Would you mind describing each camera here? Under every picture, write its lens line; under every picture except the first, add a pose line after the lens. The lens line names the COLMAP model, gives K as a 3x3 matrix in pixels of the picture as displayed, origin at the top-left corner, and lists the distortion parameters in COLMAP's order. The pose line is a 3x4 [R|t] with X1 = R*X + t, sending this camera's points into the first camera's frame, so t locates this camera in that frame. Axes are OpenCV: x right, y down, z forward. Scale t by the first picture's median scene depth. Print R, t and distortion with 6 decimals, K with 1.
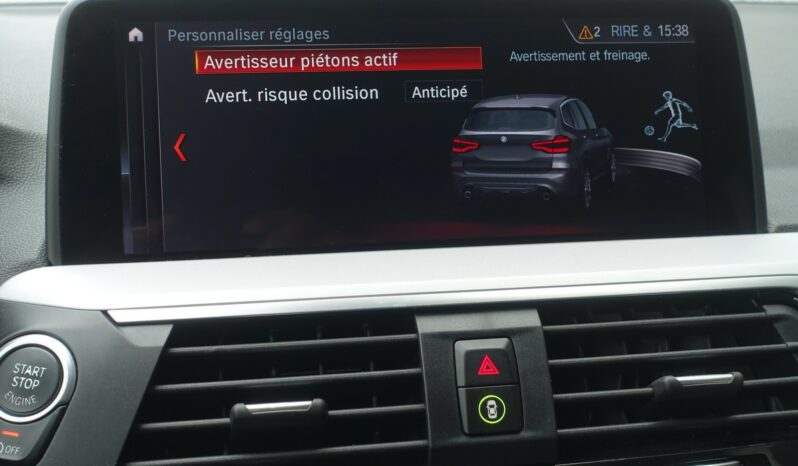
lens RADIAL K [[1041.7, 0, 400.9], [0, 1041.7, 213.9], [0, 0, 1]] dist [-0.005493, -0.059729]
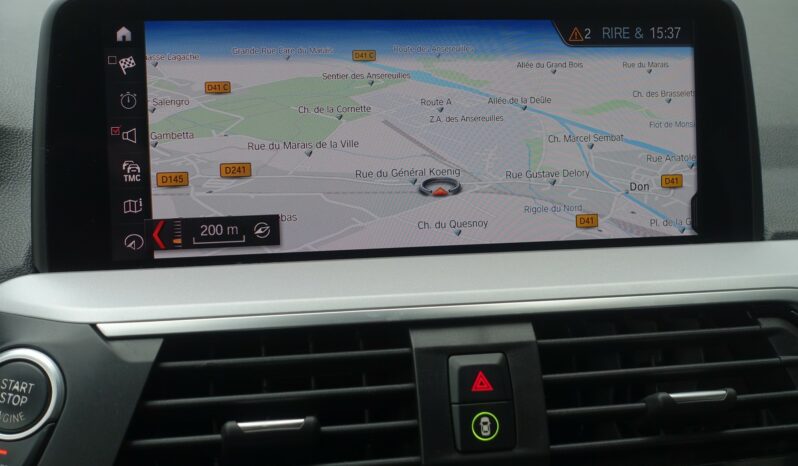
lens RADIAL K [[1041.7, 0, 400.9], [0, 1041.7, 213.9], [0, 0, 1]] dist [-0.005493, -0.059729]
pose [[0.999706, 0.014124, 0.019714, -0.015209], [-0.015375, 0.997778, 0.064830, -0.076262], [-0.018755, -0.065114, 0.997702, 0.021932]]
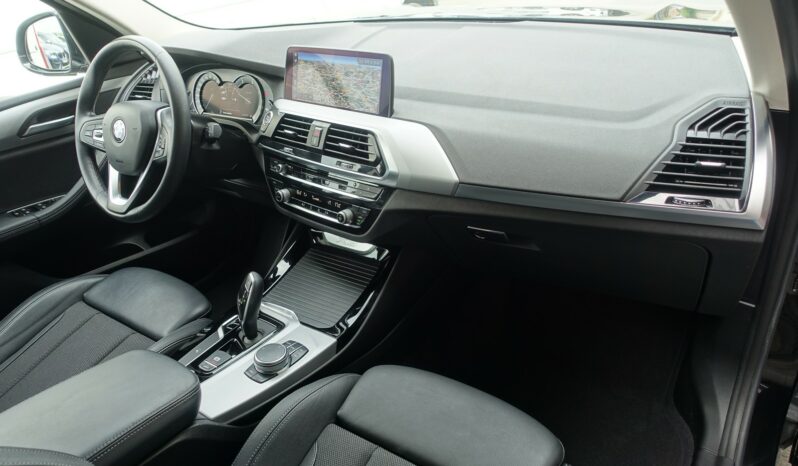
lens RADIAL K [[544.5, 0, 399.0], [0, 544.5, 233.0], [0, 0, 1]] dist [-0.005348, 0.000011]
pose [[0.622552, 0.331585, -0.708858, 2.335382], [-0.082458, 0.928550, 0.361933, -0.386335], [0.778222, -0.166872, 0.605413, -0.363153]]
